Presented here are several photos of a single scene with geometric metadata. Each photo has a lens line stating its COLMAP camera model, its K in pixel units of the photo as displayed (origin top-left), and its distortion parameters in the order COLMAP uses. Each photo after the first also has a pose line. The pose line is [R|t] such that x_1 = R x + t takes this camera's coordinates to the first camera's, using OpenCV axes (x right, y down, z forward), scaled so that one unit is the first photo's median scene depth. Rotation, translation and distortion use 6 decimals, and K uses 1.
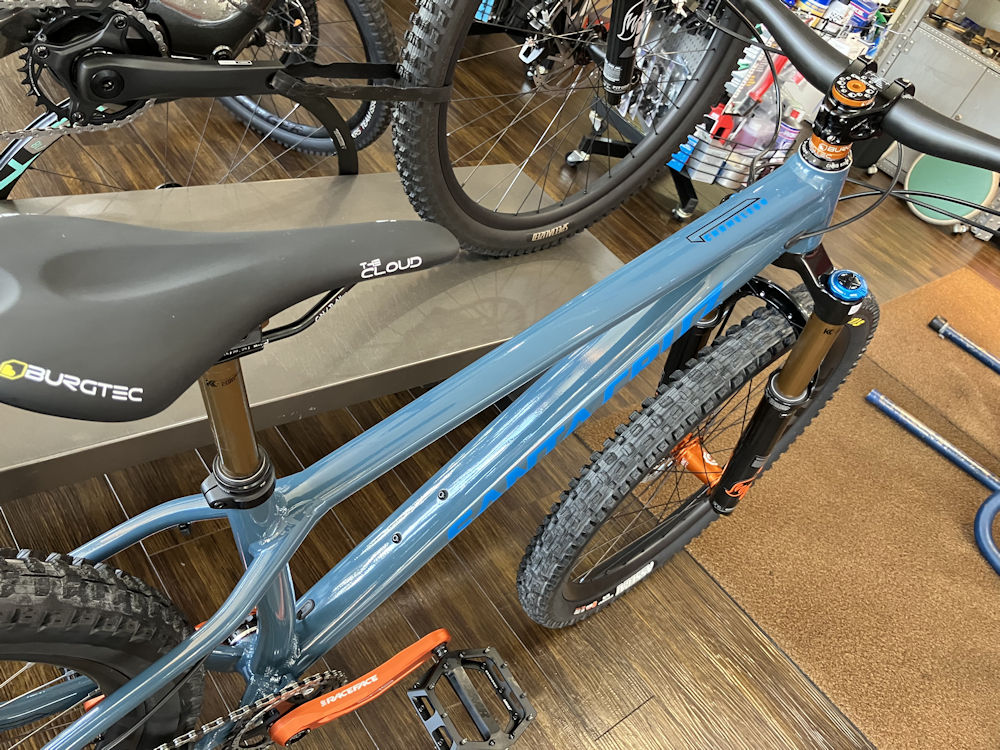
lens RADIAL K [[823.7, 0, 474.7], [0, 823.7, 371.6], [0, 0, 1]] dist [0.049170, -0.084111]
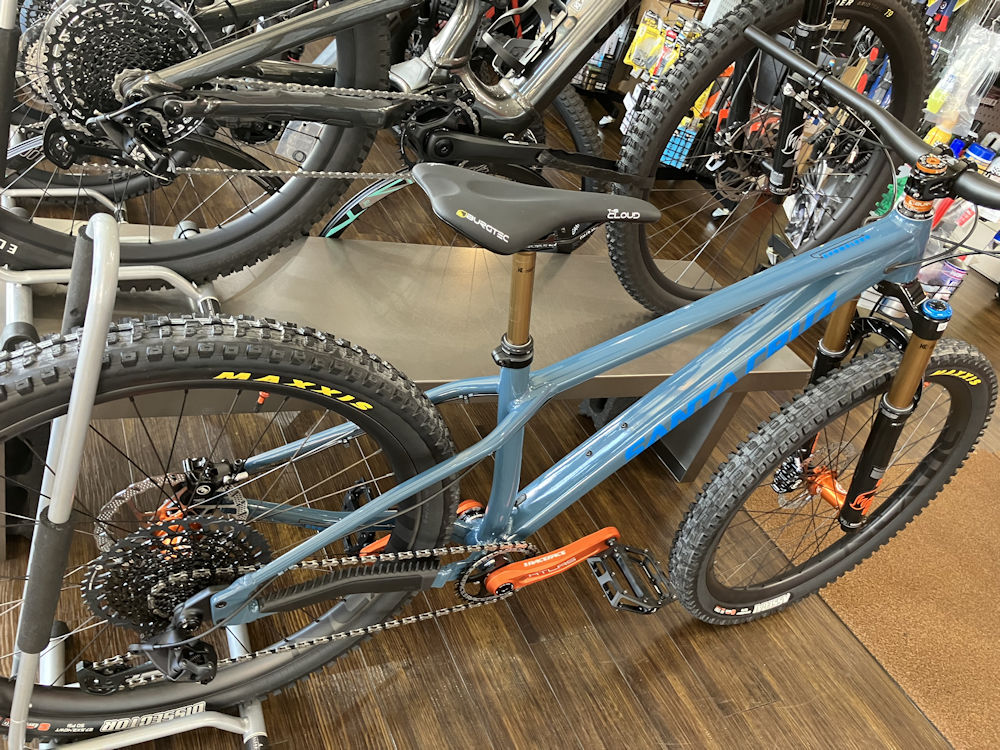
lens RADIAL K [[811.3, 0, 486.2], [0, 811.3, 372.6], [0, 0, 1]] dist [0.006524, 0.016245]
pose [[0.976227, 0.094112, -0.195254, -0.006162], [-0.126283, 0.979093, -0.159465, 0.236879], [0.176164, 0.180331, 0.967702, -0.324157]]
